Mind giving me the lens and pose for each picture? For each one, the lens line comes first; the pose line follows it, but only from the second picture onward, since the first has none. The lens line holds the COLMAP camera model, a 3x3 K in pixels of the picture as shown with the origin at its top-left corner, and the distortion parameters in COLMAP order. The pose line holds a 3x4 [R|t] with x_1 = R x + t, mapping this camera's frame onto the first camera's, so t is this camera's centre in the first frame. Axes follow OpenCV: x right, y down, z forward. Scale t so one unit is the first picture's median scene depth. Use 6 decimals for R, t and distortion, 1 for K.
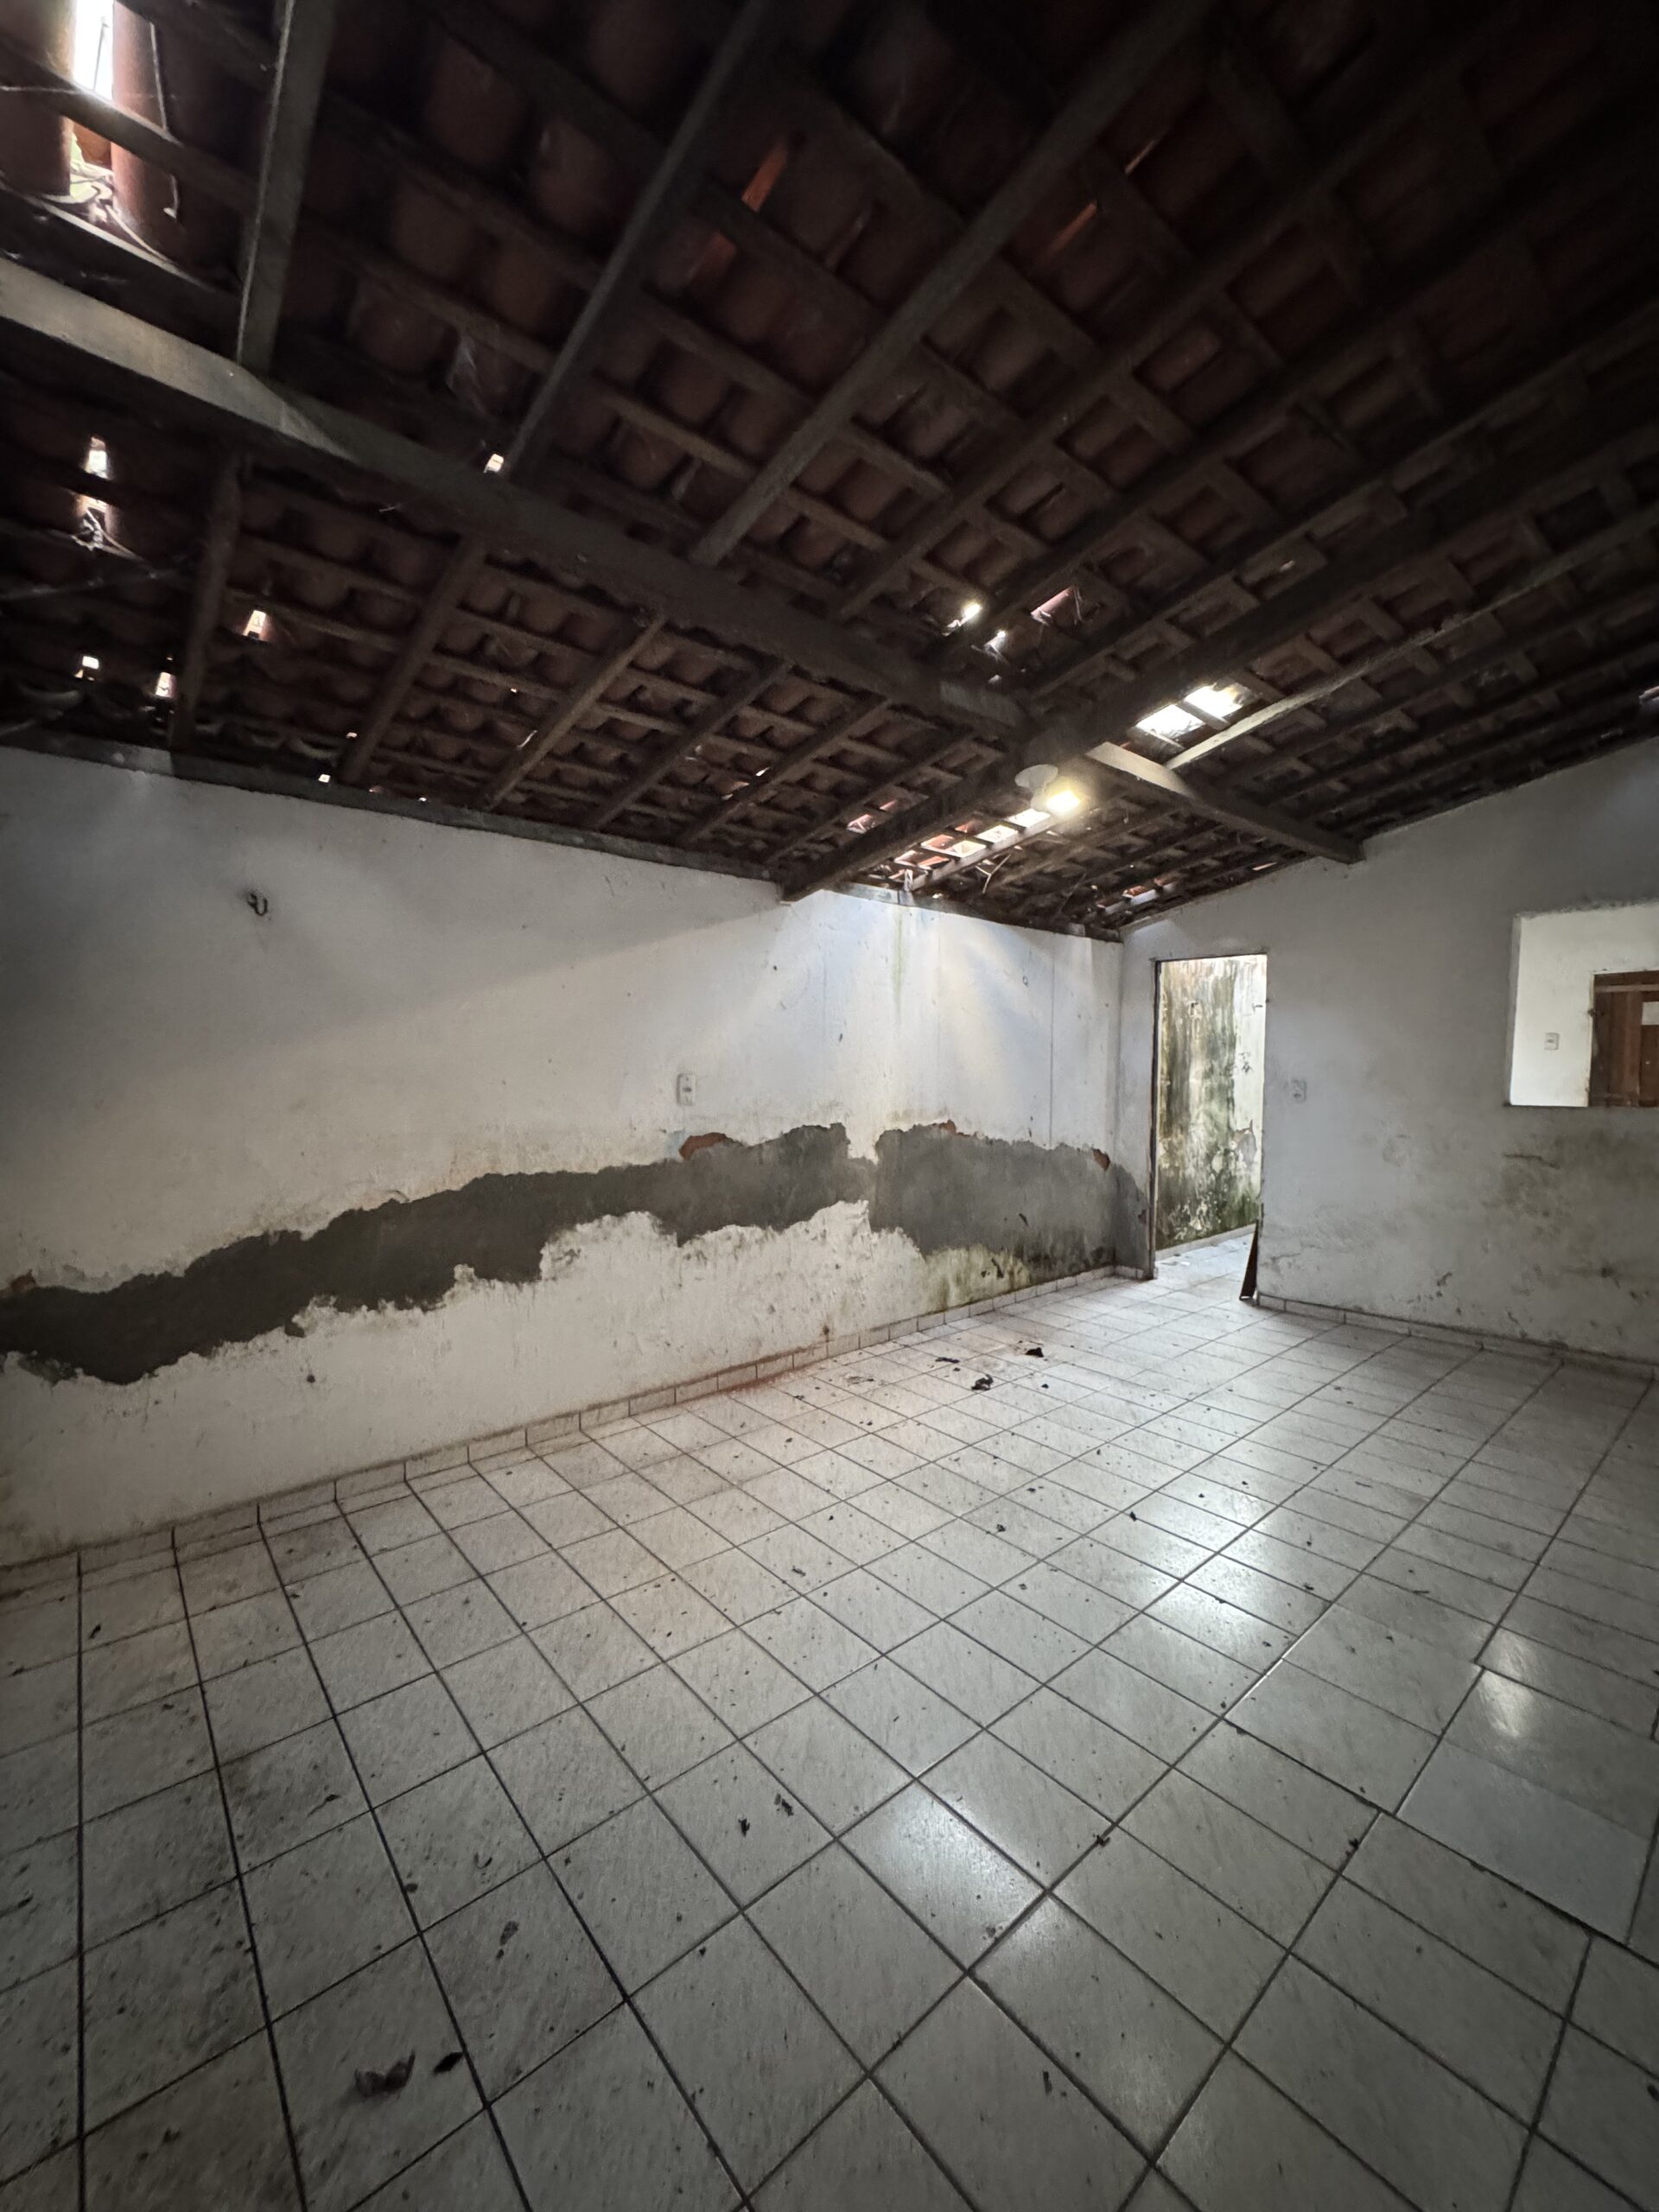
lens RADIAL K [[876.1, 0, 820.3], [0, 876.1, 1106.7], [0, 0, 1]] dist [-0.004159, 0.000373]
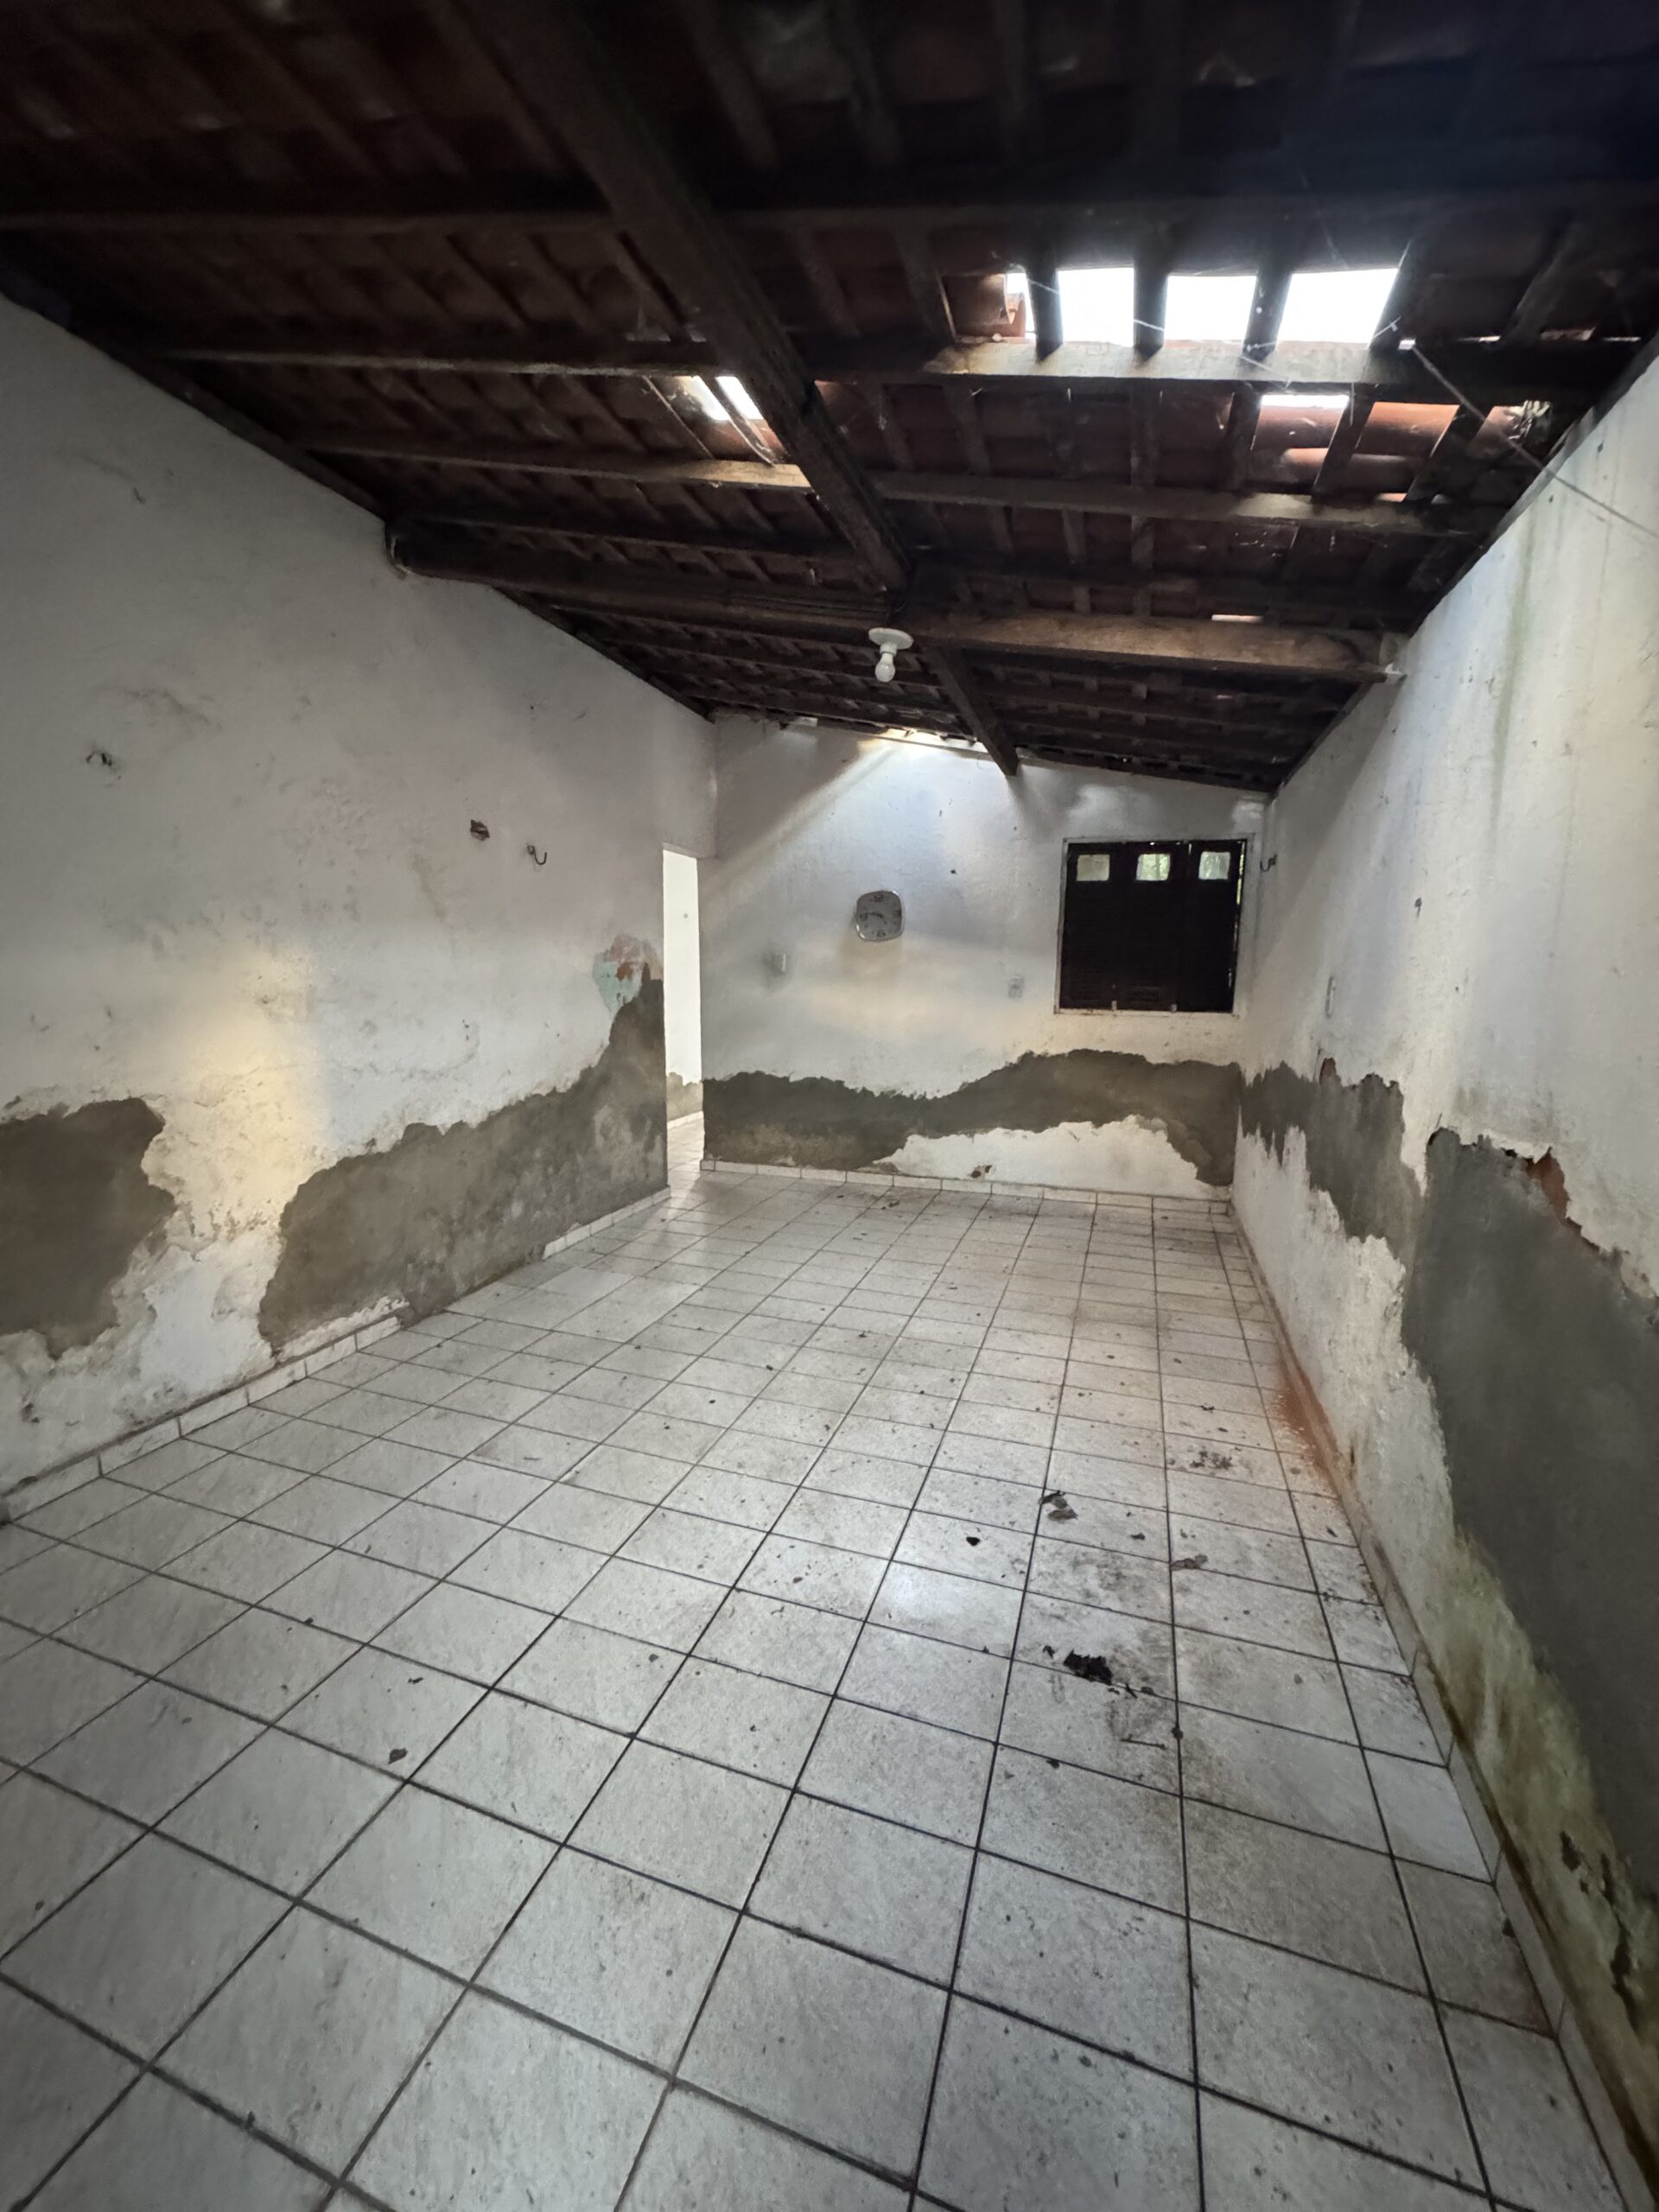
lens RADIAL K [[876.1, 0, 825.9], [0, 876.1, 1109.2], [0, 0, 1]] dist [-0.004159, 0.000373]
pose [[-0.859957, 0.071875, -0.505279, 0.668632], [-0.037427, 0.978487, 0.202886, -0.063674], [0.508992, 0.193384, -0.838767, 1.526880]]
